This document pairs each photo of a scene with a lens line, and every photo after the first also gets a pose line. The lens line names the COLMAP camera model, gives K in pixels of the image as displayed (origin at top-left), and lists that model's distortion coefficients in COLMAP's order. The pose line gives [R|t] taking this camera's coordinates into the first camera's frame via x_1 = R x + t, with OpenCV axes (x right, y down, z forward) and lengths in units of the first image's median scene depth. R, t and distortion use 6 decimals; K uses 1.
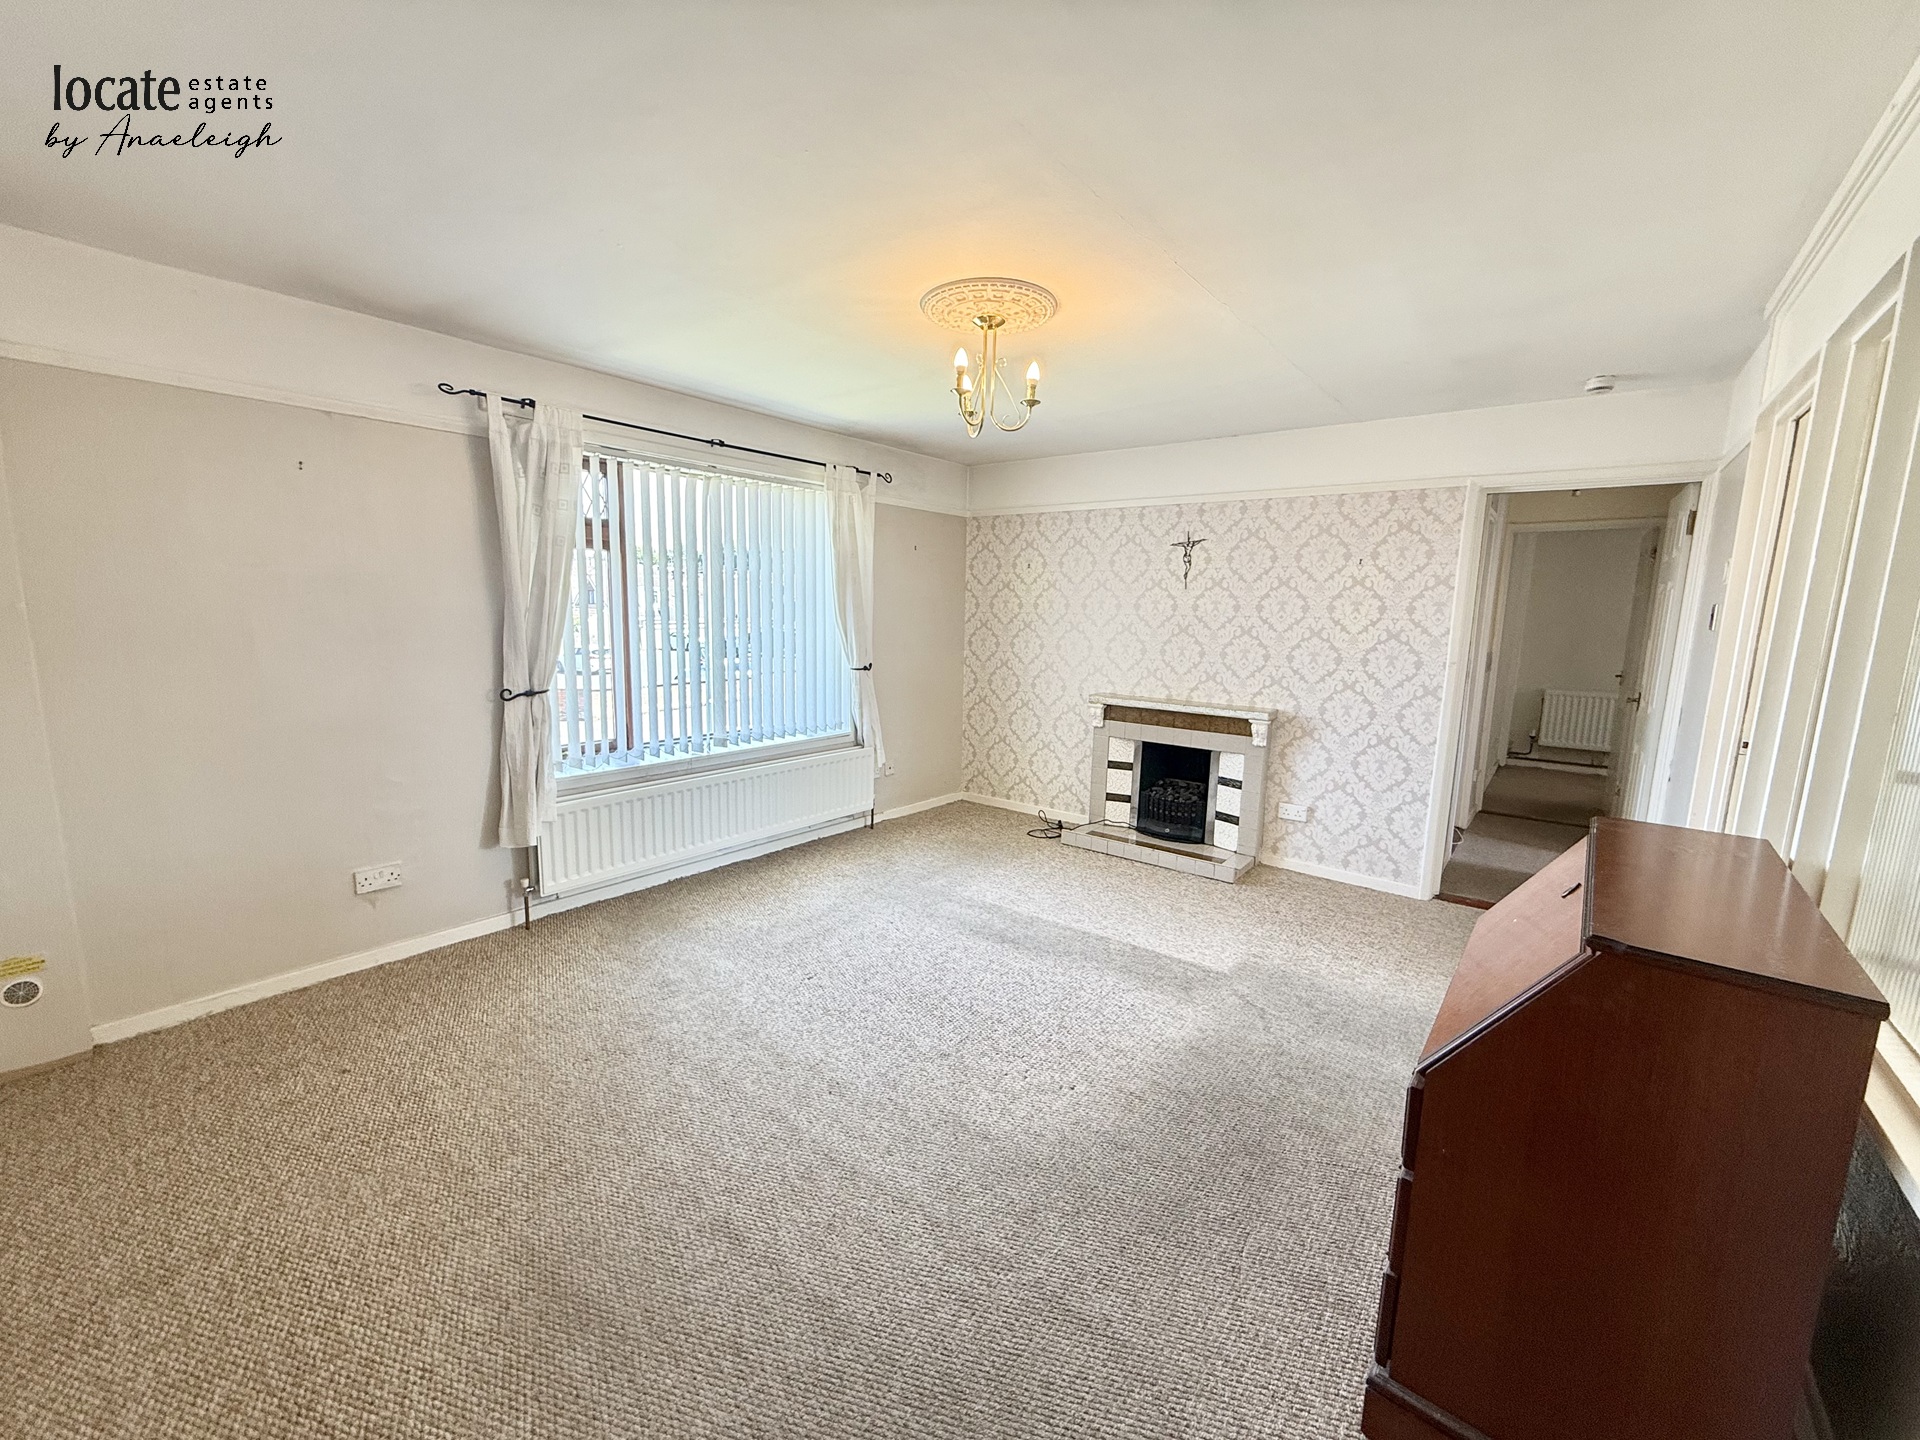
lens RADIAL K [[762.7, 0, 950.5], [0, 762.7, 719.3], [0, 0, 1]] dist [0.000549, 0.000208]
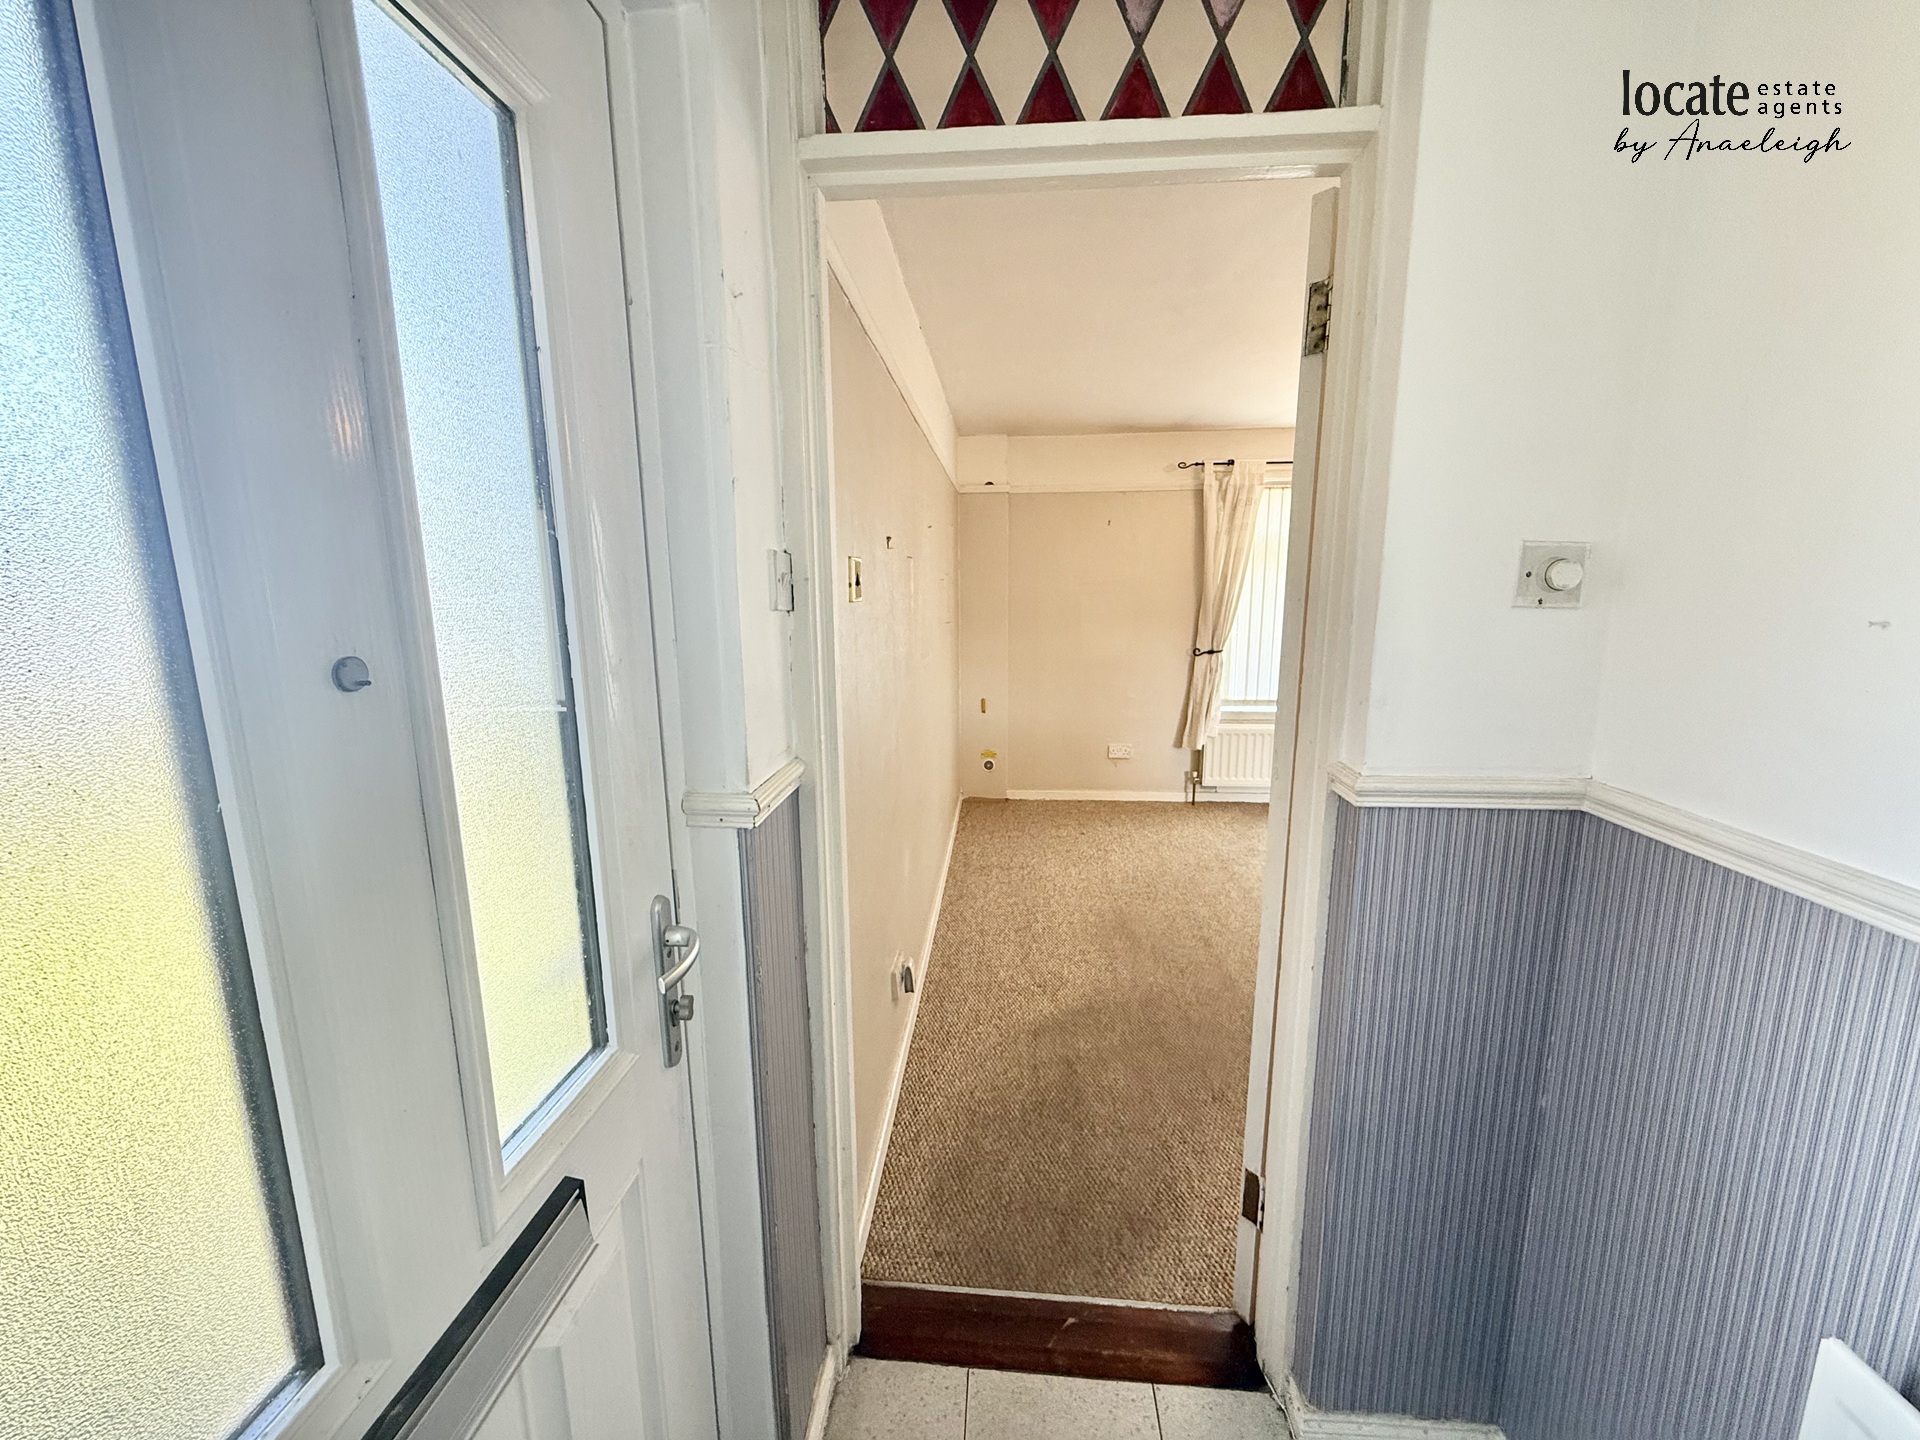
lens RADIAL K [[762.7, 0, 958.2], [0, 762.7, 721.5], [0, 0, 1]] dist [0.000549, 0.000208]
pose [[0.567708, 0.117582, -0.814790, 0.440971], [-0.101746, 0.992180, 0.072289, 0.046630], [0.816919, 0.041862, 0.575232, -0.303953]]
